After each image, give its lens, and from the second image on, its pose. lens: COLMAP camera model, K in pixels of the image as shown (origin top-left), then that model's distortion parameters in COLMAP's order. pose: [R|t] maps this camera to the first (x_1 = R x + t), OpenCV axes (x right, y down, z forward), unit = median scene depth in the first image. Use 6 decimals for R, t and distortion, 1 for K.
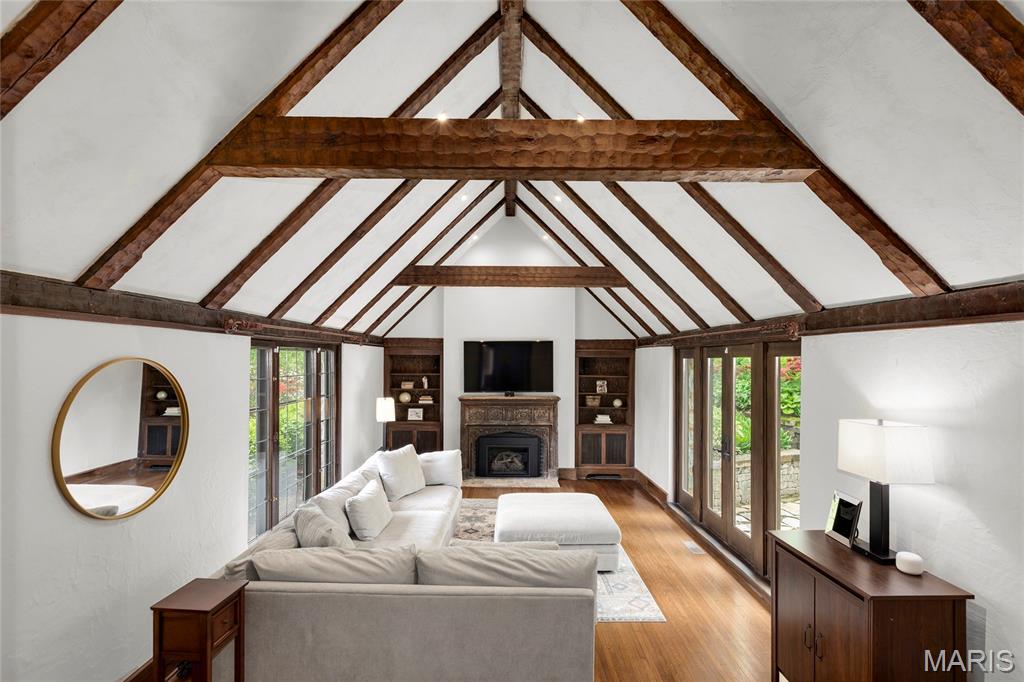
lens RADIAL K [[464.9, 0, 515.5], [0, 464.9, 359.0], [0, 0, 1]] dist [0.000269, 0.000167]
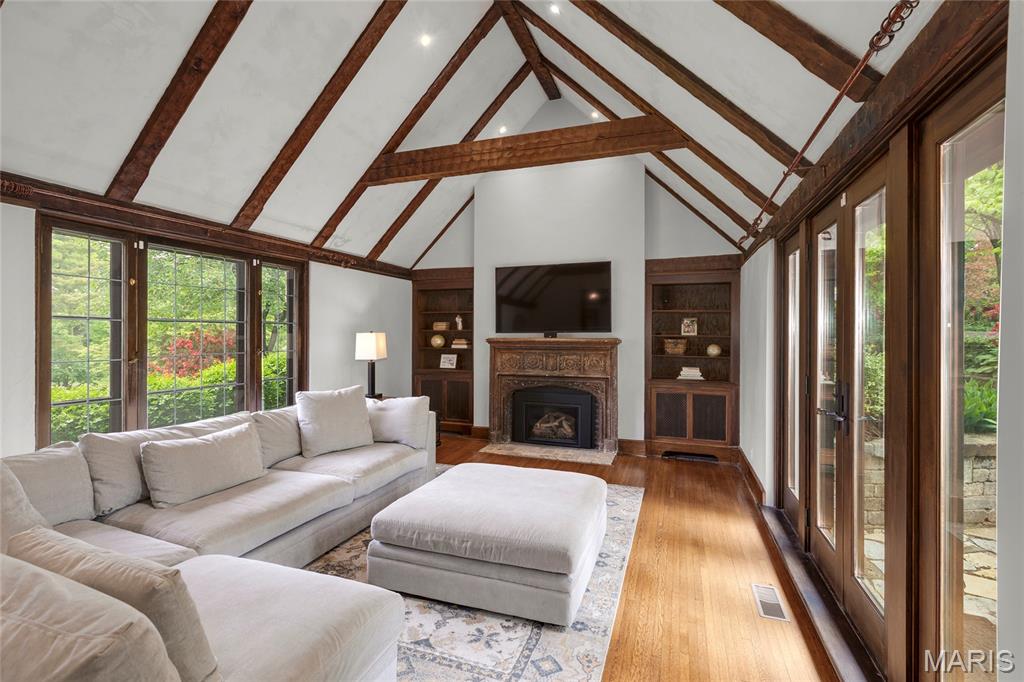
lens RADIAL K [[464.9, 0, 511.7], [0, 464.9, 337.4], [0, 0, 1]] dist [0.000269, 0.000167]
pose [[0.938086, 0.002149, -0.346396, 0.184852], [0.001954, 0.999932, 0.011493, 0.069720], [0.346397, -0.011458, 0.938018, 0.271232]]
